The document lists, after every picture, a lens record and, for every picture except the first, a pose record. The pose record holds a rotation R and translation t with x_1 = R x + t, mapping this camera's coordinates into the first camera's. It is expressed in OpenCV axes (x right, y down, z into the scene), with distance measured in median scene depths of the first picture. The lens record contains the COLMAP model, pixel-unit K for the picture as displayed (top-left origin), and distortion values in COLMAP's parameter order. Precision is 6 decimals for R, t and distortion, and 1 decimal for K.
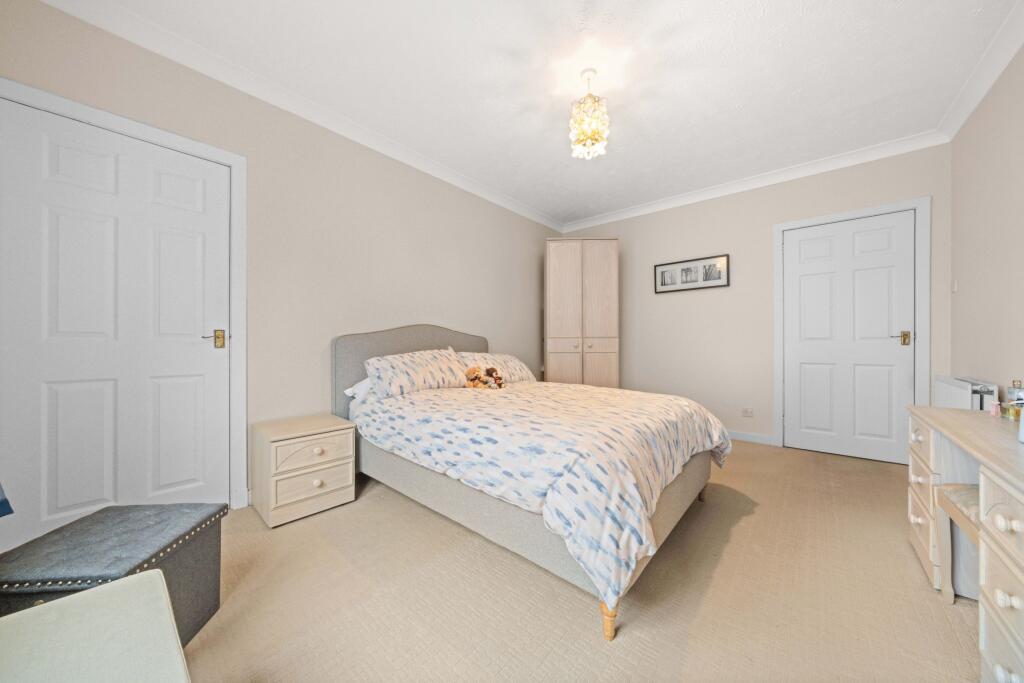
lens RADIAL K [[356.0, 0, 530.7], [0, 356.0, 337.2], [0, 0, 1]] dist [0.001529, -0.000577]
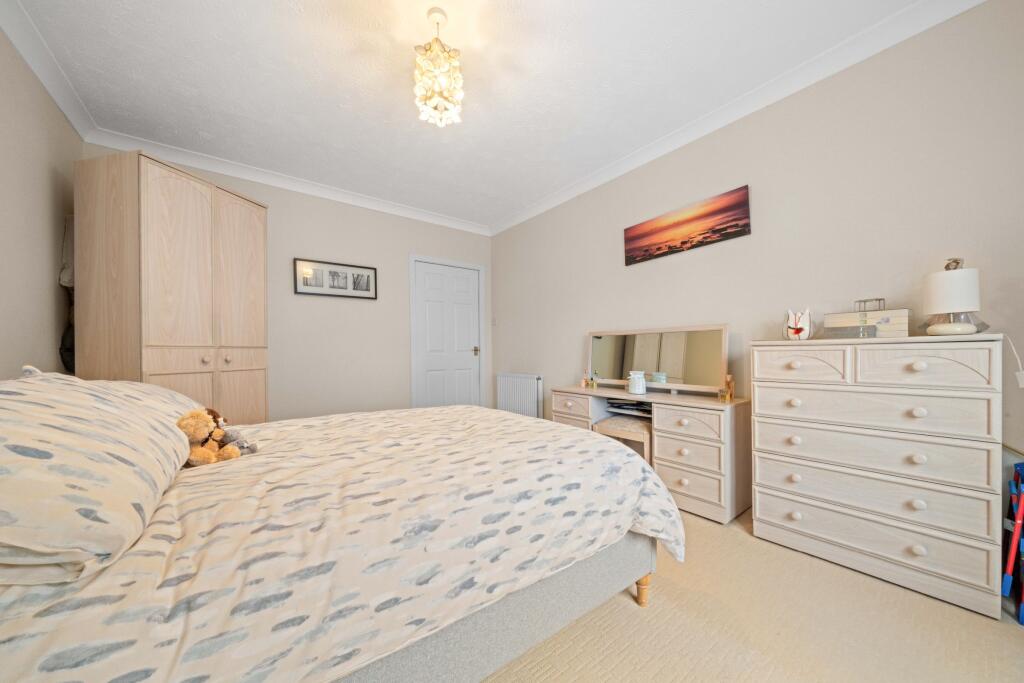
lens RADIAL K [[356.0, 0, 503.8], [0, 356.0, 349.5], [0, 0, 1]] dist [0.001529, -0.000577]
pose [[0.232441, 0.011131, 0.972547, -0.492991], [-0.005787, 0.999933, -0.010061, 0.012371], [-0.972593, -0.003289, 0.232490, 0.564686]]
